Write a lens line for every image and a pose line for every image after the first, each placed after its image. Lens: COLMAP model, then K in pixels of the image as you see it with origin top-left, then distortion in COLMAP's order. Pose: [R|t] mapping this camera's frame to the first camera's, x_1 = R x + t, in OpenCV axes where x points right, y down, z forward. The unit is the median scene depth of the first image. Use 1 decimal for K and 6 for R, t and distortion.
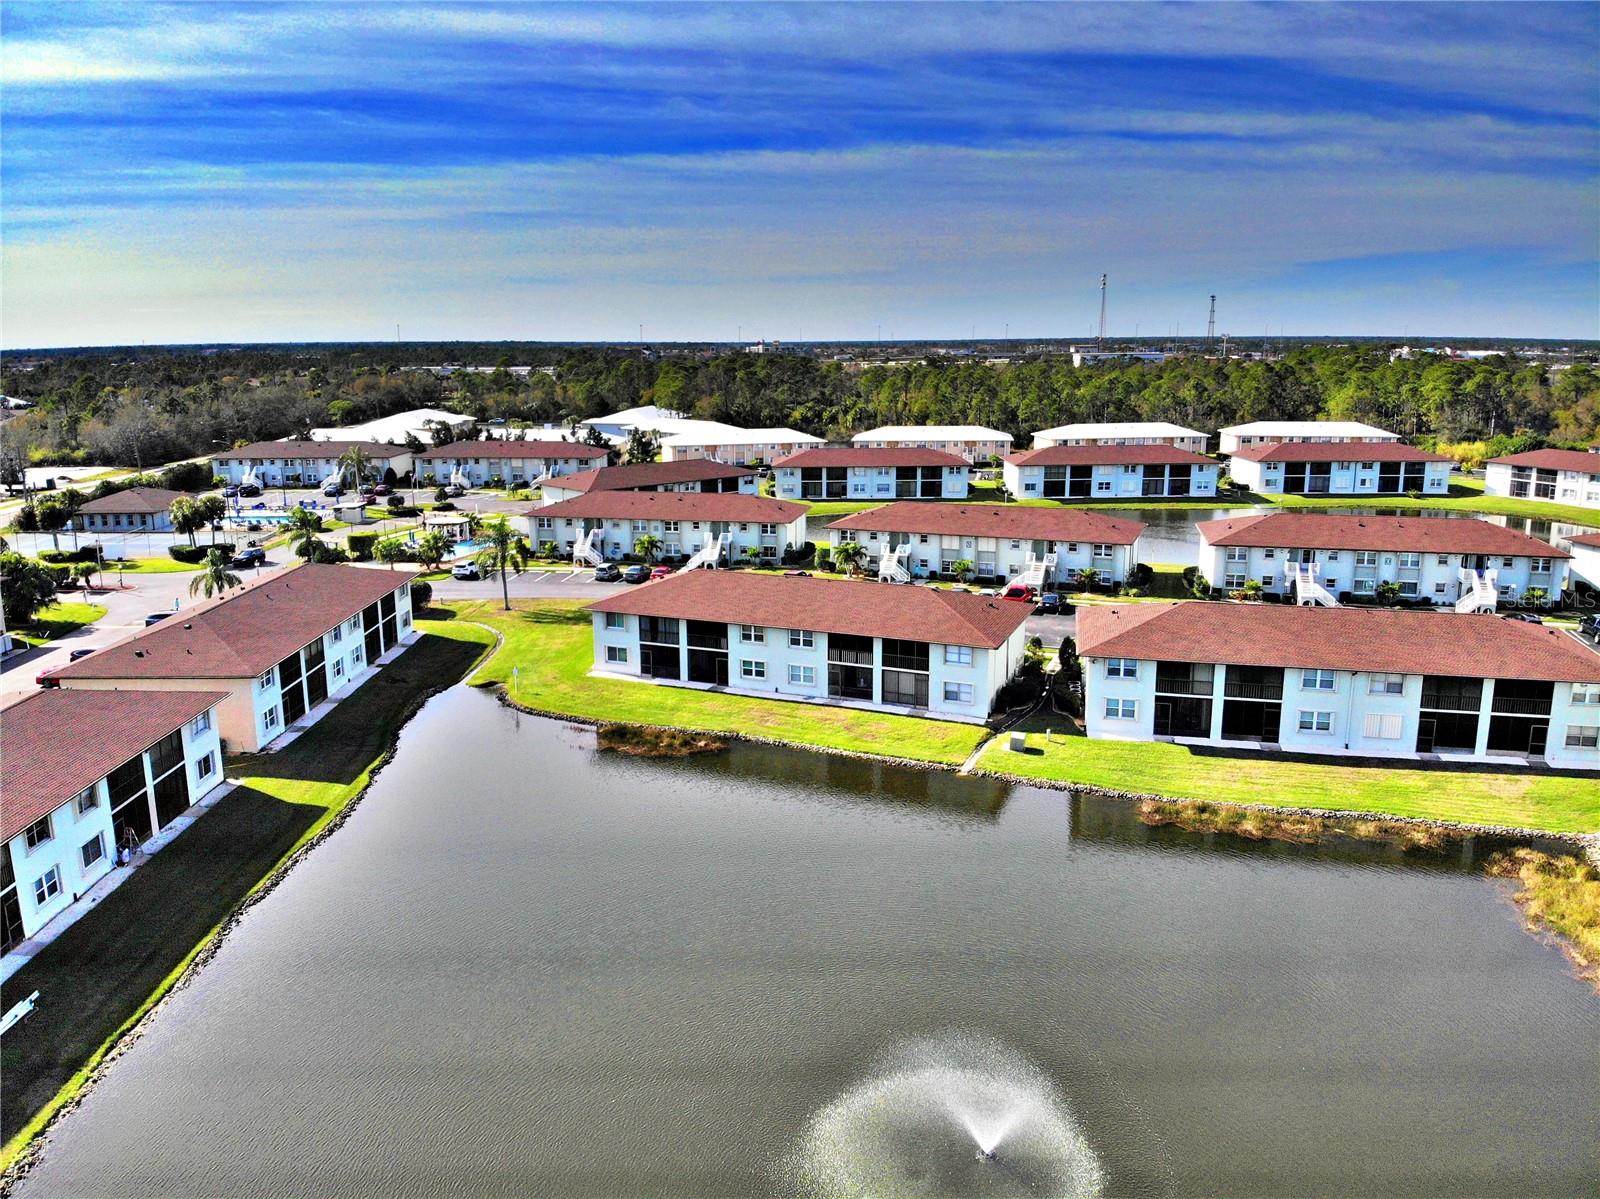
lens RADIAL K [[1183.3, 0, 790.0], [0, 1183.3, 595.0], [0, 0, 1]] dist [0.197643, -0.424447]
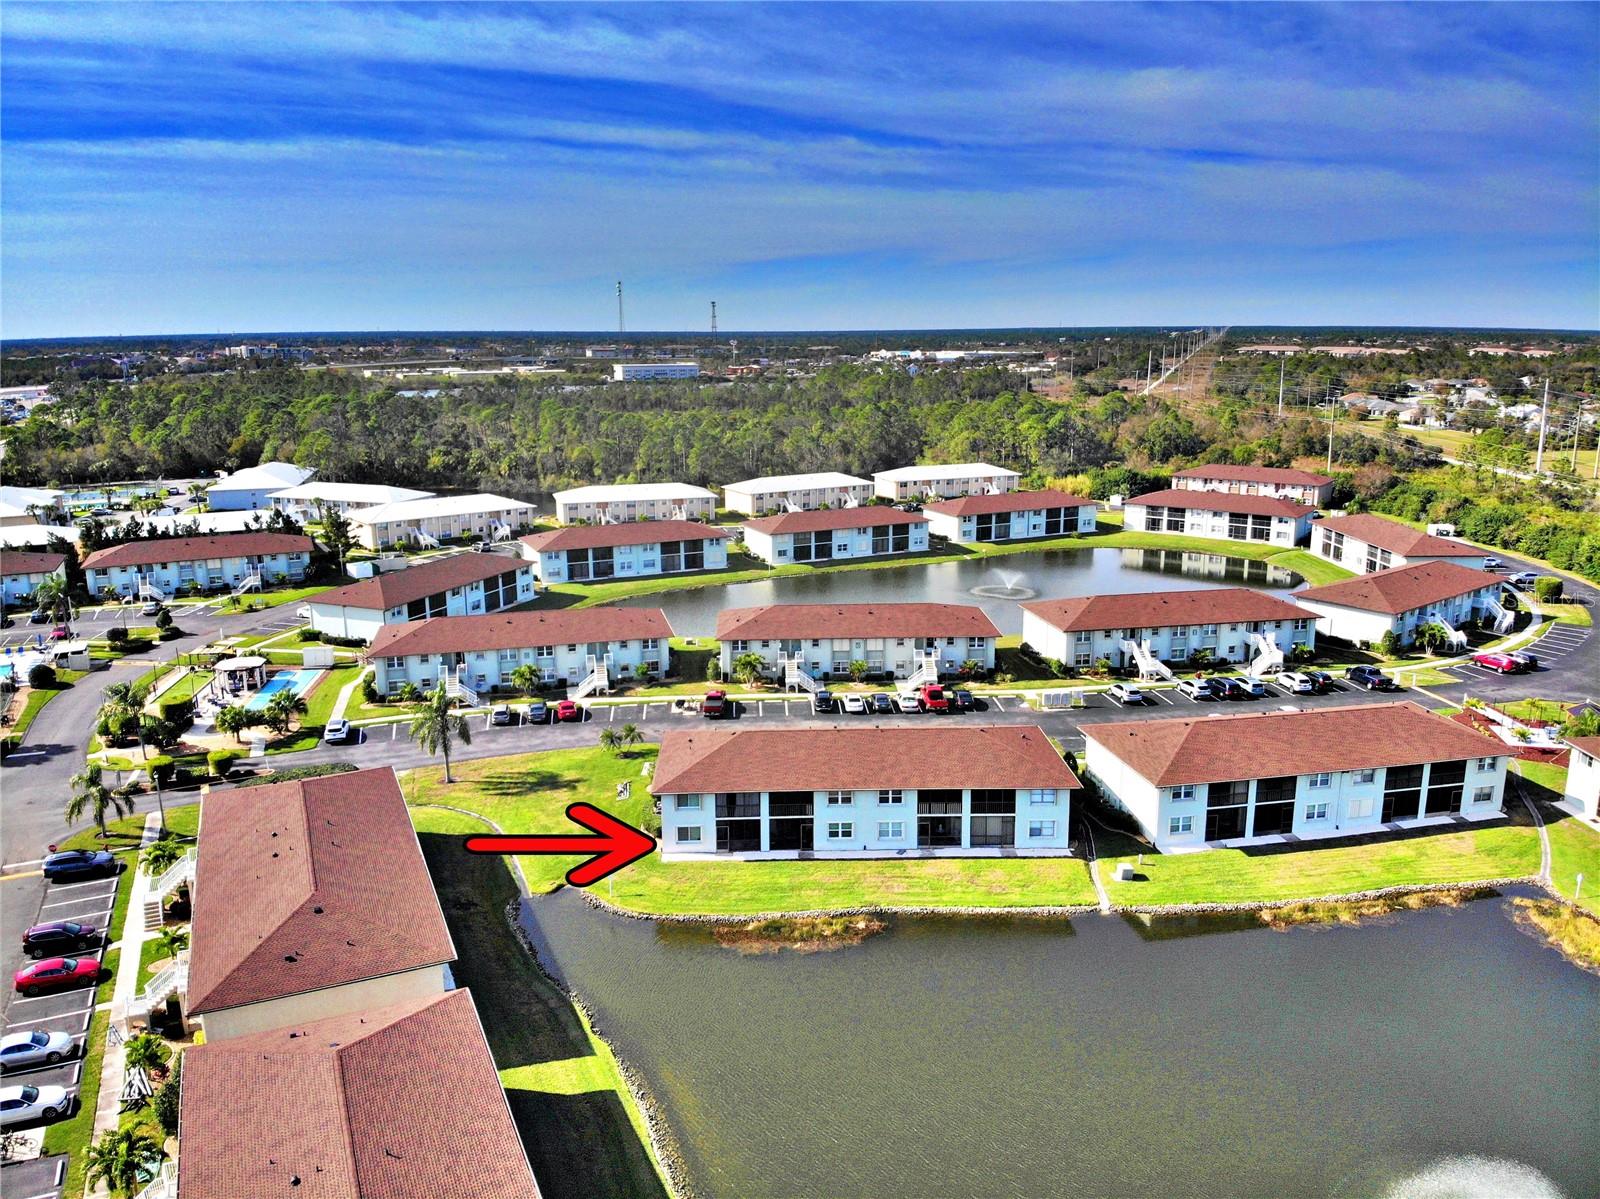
lens RADIAL K [[1183.3, 0, 790.0], [0, 1183.3, 595.0], [0, 0, 1]] dist [0.197643, -0.424447]
pose [[0.910566, -0.094937, 0.402314, -0.410856], [0.090229, 0.995448, 0.030686, -0.156182], [-0.403396, 0.008359, 0.914987, 0.049786]]
